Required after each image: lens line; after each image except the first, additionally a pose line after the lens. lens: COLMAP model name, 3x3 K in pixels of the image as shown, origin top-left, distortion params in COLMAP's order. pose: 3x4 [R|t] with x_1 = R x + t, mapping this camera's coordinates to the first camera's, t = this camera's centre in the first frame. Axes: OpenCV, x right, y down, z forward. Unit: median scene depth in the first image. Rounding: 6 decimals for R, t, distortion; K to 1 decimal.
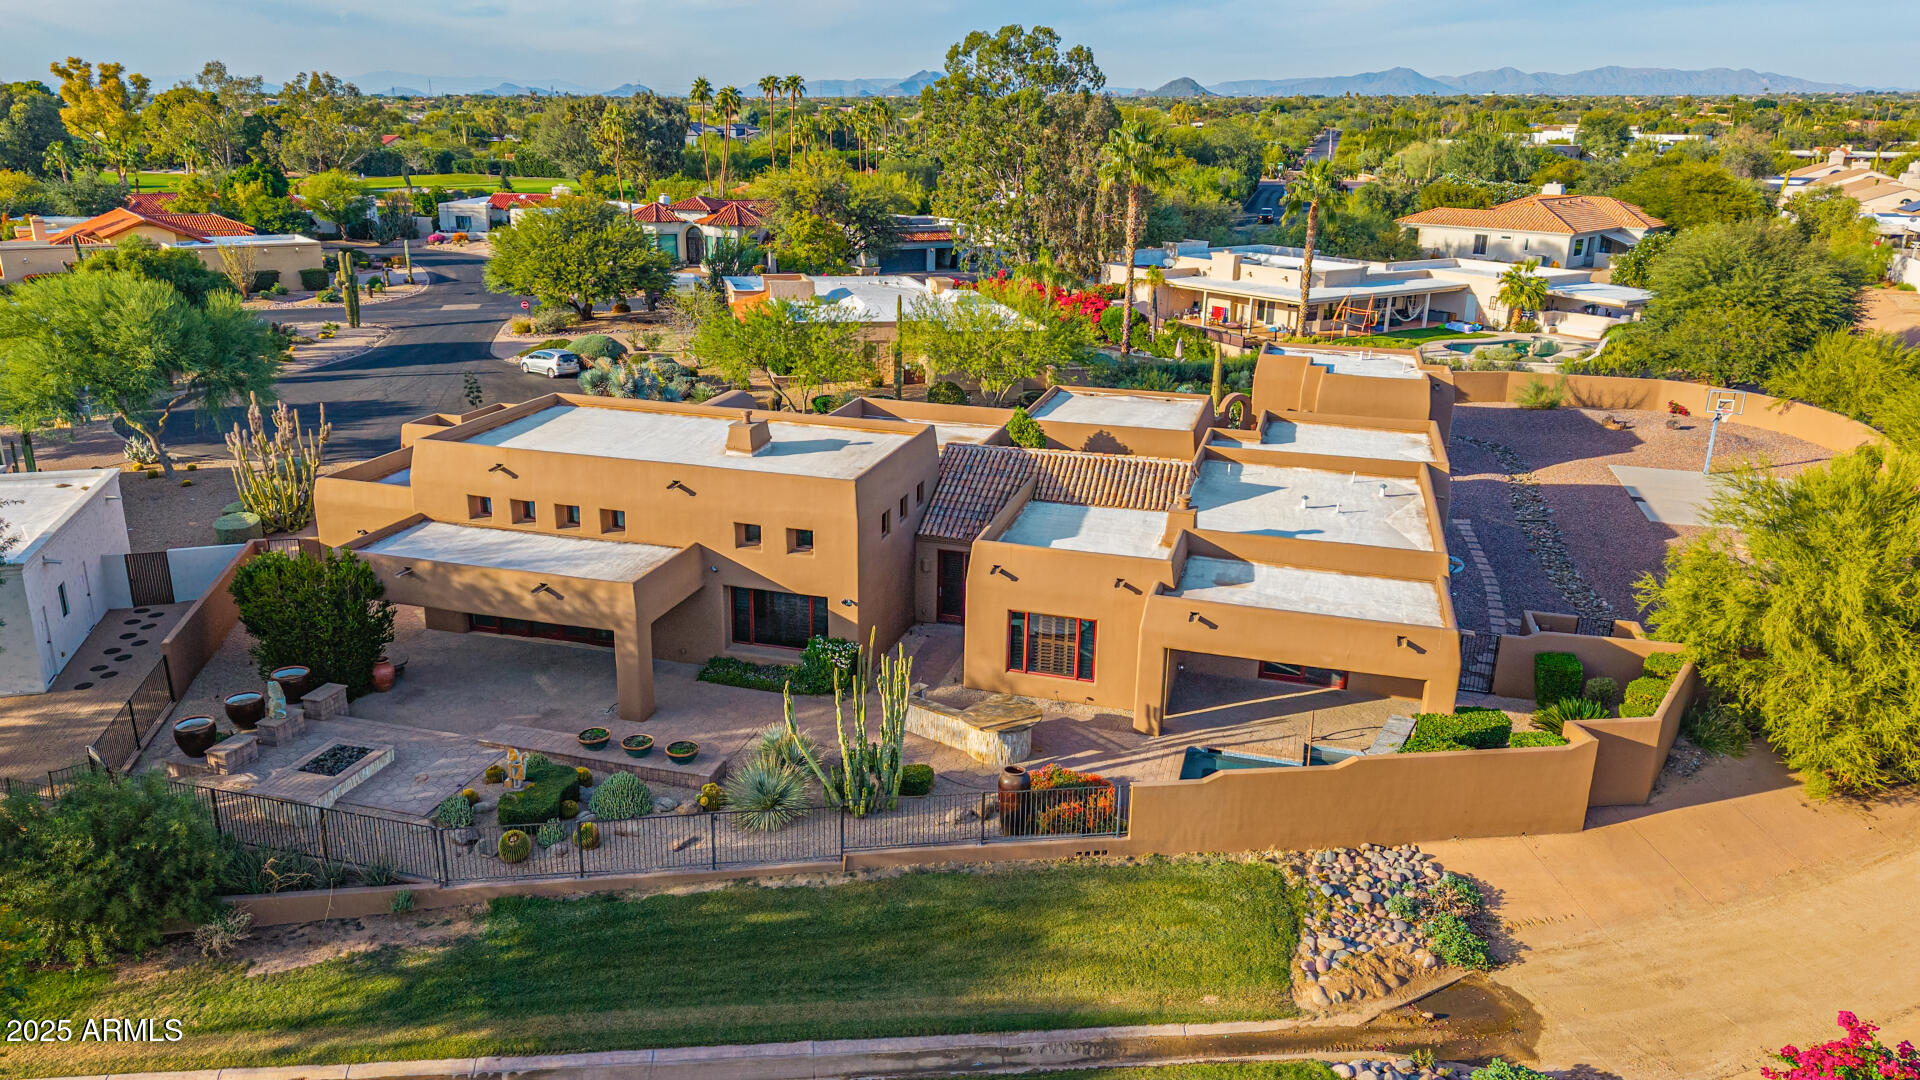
lens RADIAL K [[1331.5, 0, 952.7], [0, 1331.5, 537.6], [0, 0, 1]] dist [0.039163, -0.054275]
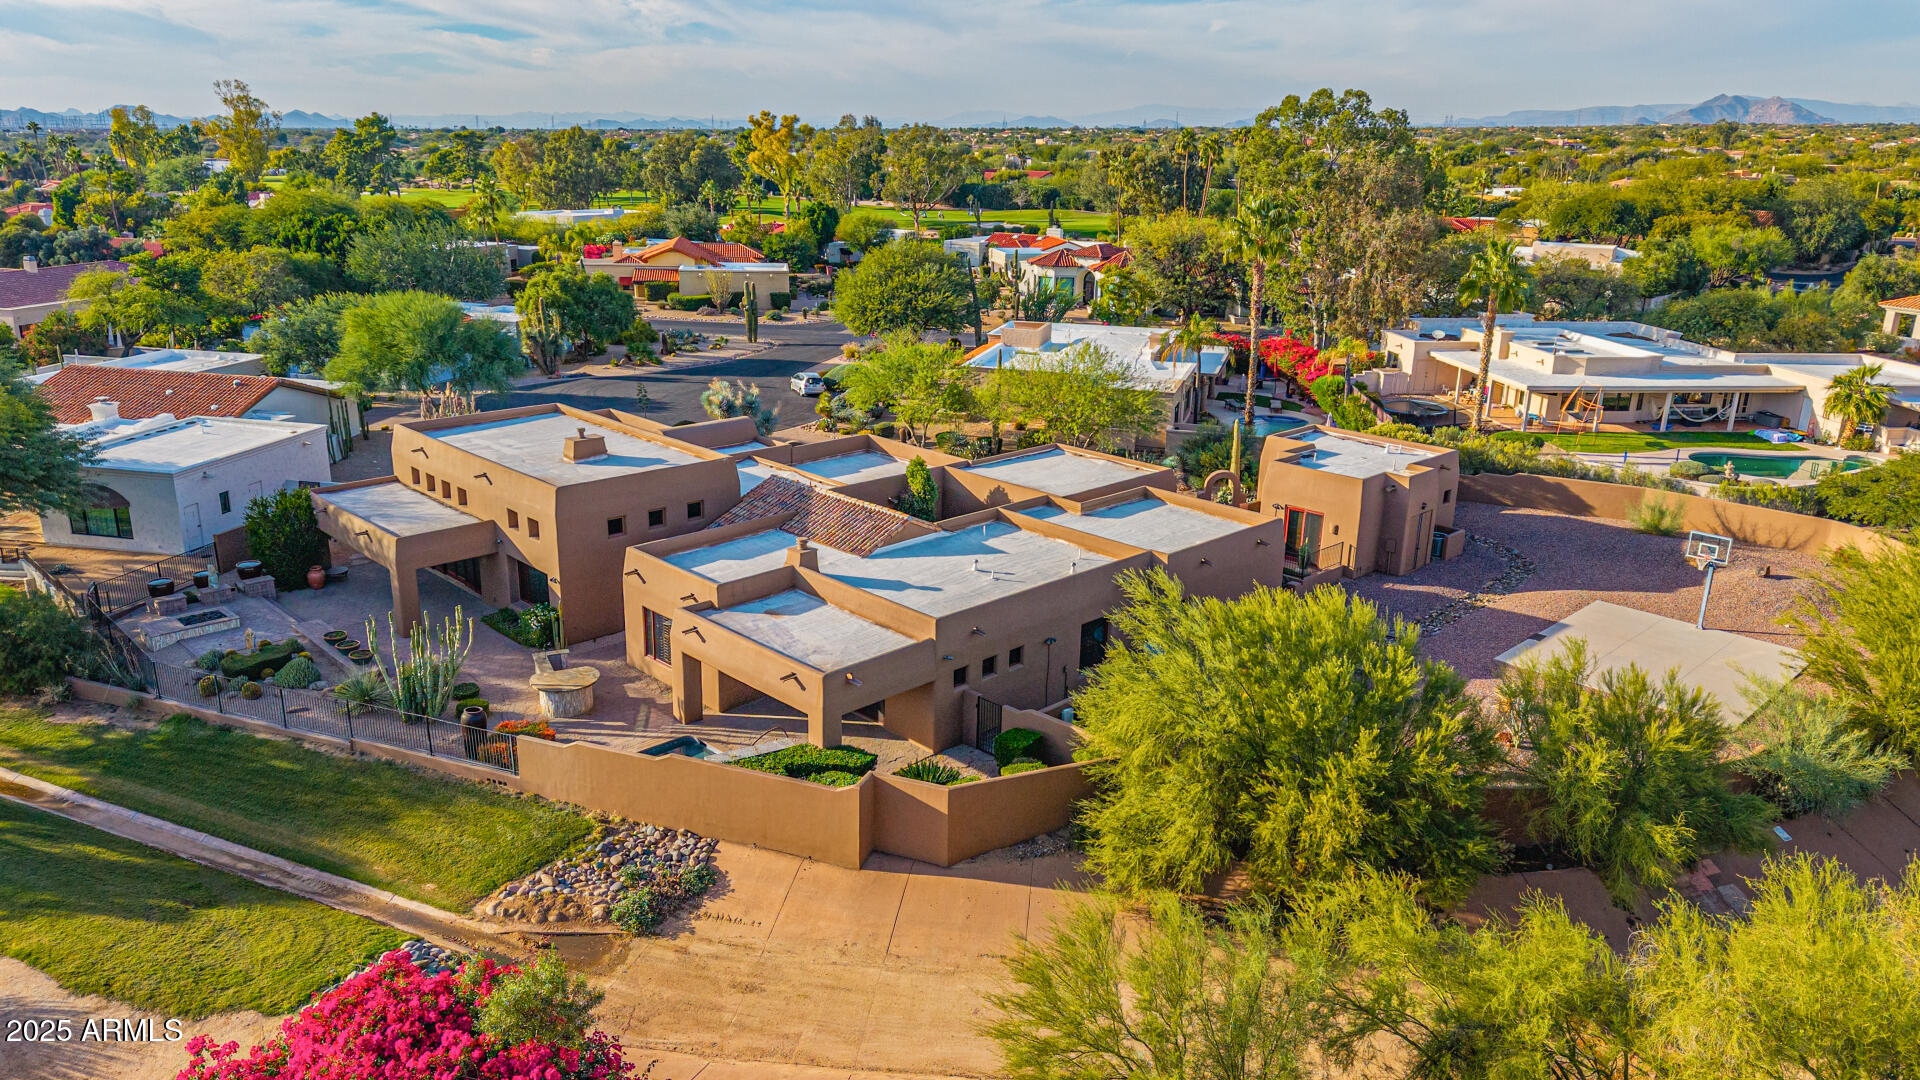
lens RADIAL K [[1331.5, 0, 952.7], [0, 1331.5, 537.6], [0, 0, 1]] dist [0.039163, -0.054275]
pose [[0.866254, 0.142459, -0.478862, 0.873010], [-0.152198, 0.988174, 0.018653, -0.076069], [0.475856, 0.056723, 0.877692, 0.030779]]
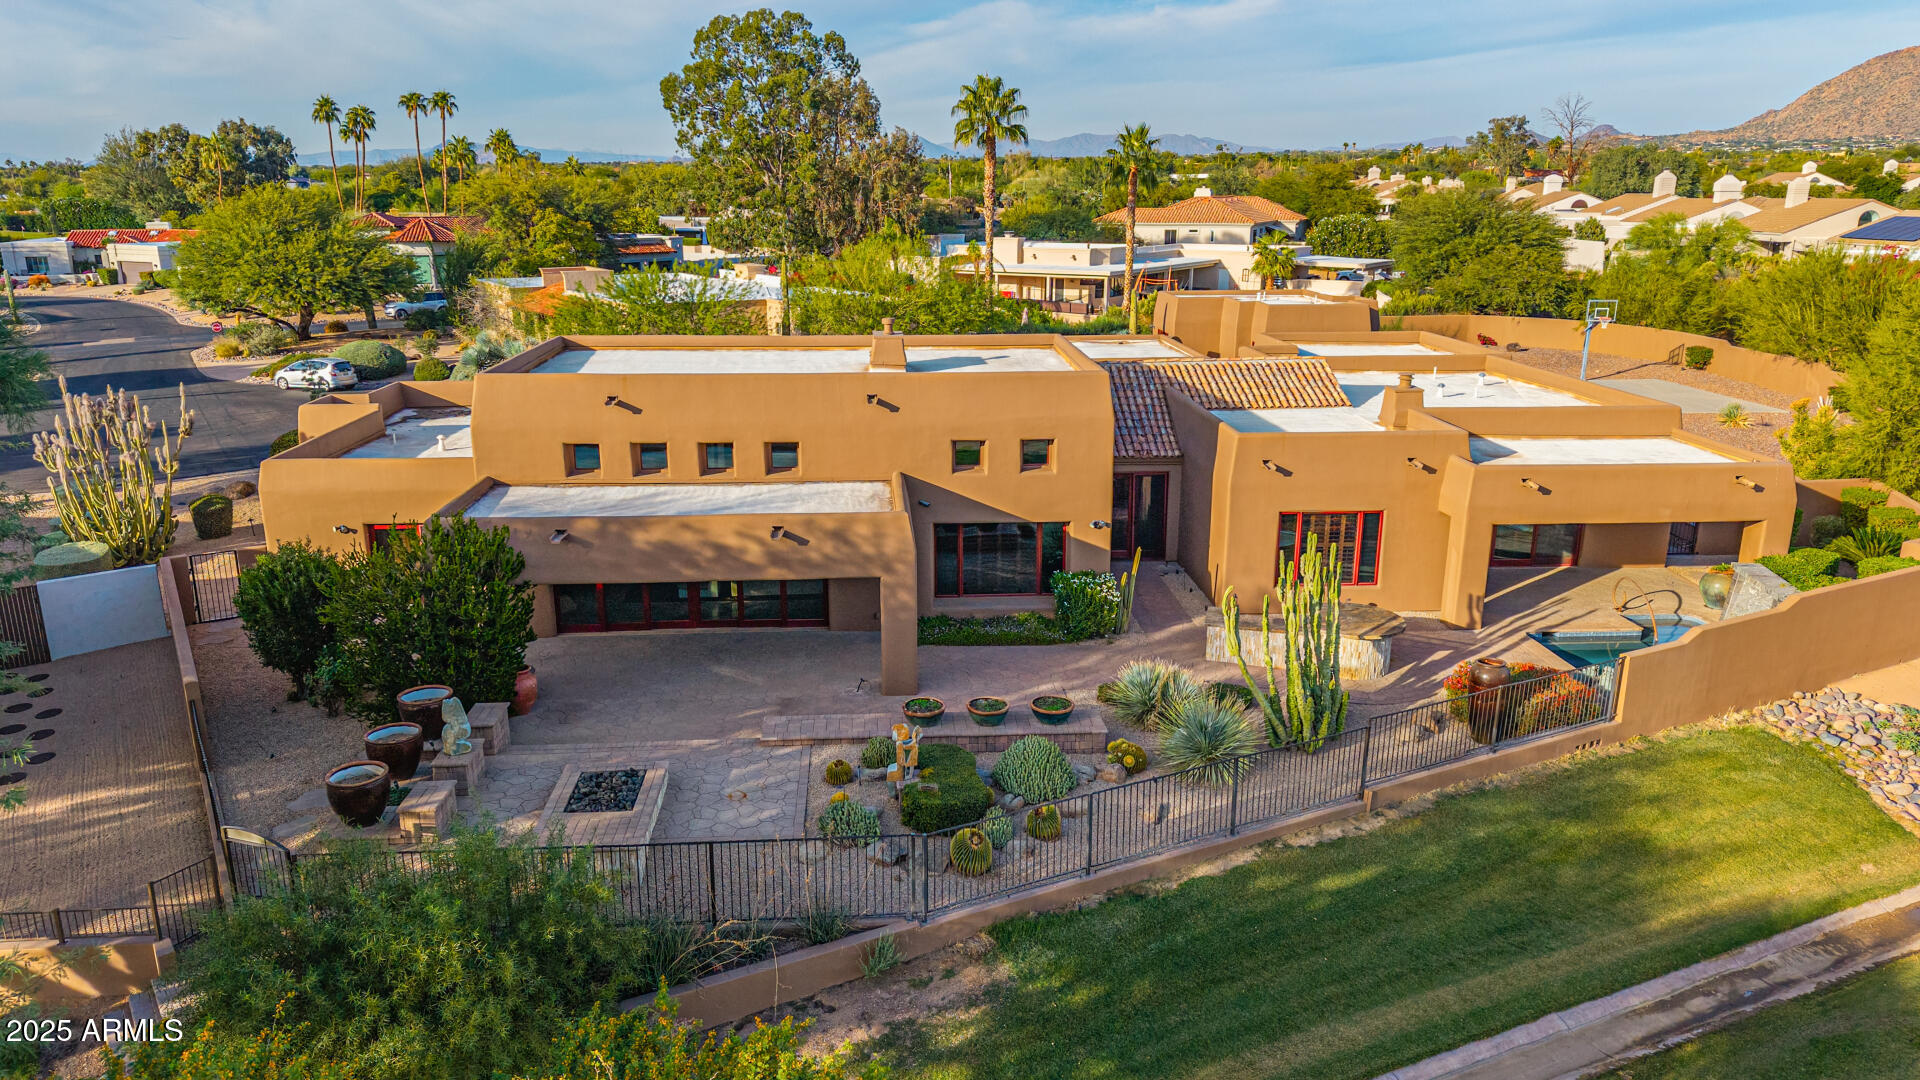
lens RADIAL K [[1288.5, 0, 948.7], [0, 1288.5, 541.5], [0, 0, 1]] dist [0.006718, -0.002032]
pose [[0.944485, -0.104772, 0.311402, -0.410143], [0.114991, 0.993259, -0.014585, 0.059624], [-0.307775, 0.049584, 0.950166, 0.274821]]
